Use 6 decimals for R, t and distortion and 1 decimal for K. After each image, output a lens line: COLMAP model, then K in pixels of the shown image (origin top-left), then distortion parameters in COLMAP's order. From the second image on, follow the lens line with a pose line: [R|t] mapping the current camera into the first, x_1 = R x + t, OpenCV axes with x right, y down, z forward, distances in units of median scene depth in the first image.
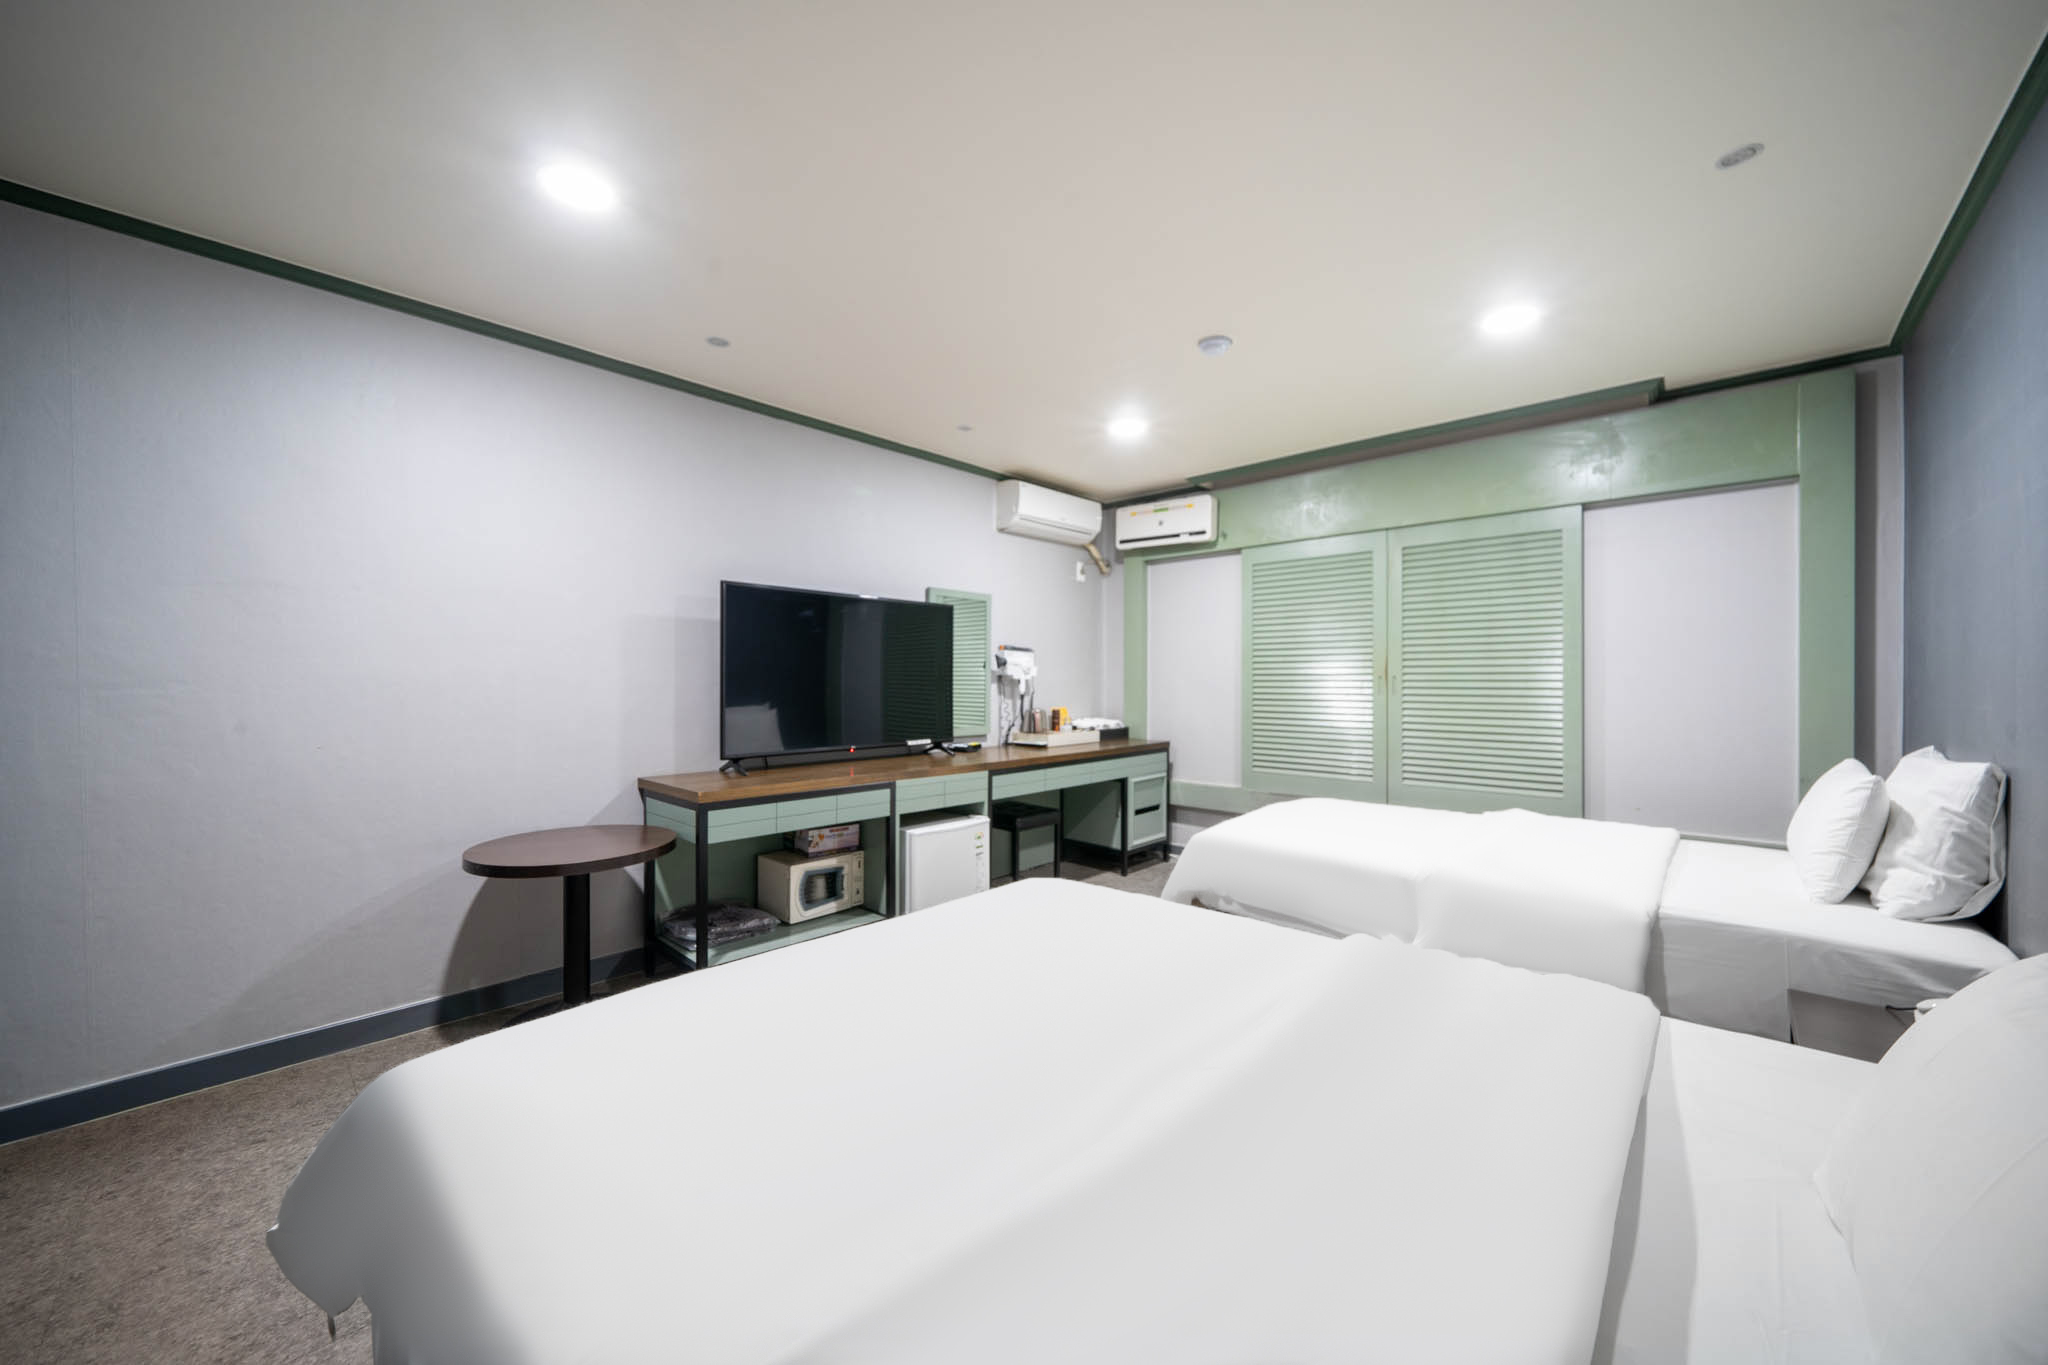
lens RADIAL K [[753.1, 0, 1040.7], [0, 753.1, 684.6], [0, 0, 1]] dist [-0.002306, 0.000413]
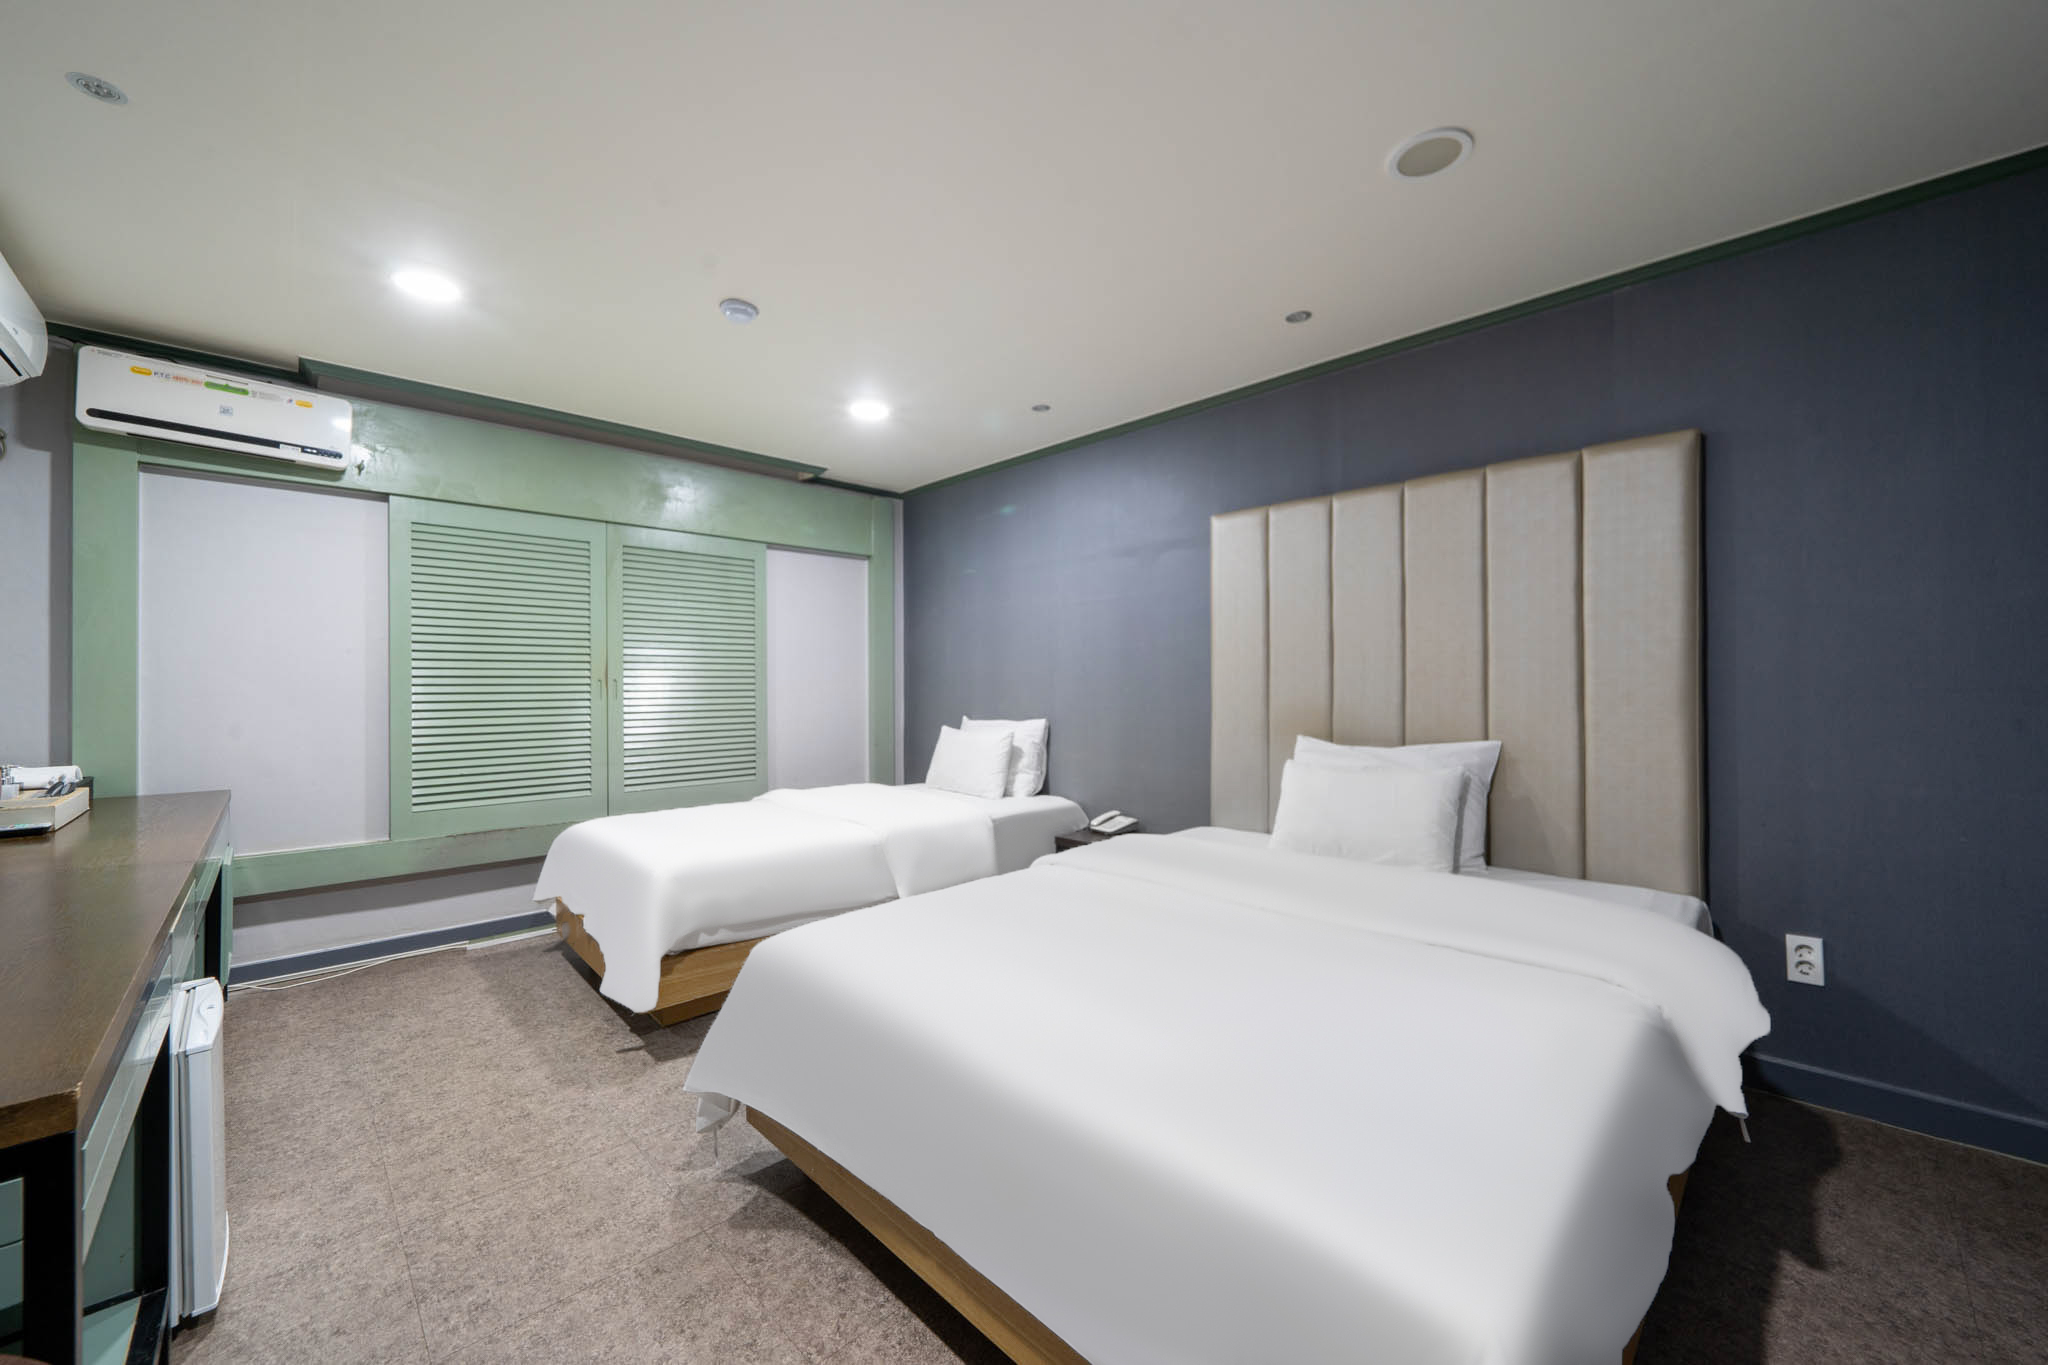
lens RADIAL K [[753.1, 0, 1044.4], [0, 753.1, 675.8], [0, 0, 1]] dist [-0.002306, 0.000413]
pose [[0.052555, 0.007869, 0.998587, -0.535983], [0.009554, 0.999919, -0.008382, -0.003048], [-0.998572, 0.009981, 0.052475, 0.494953]]
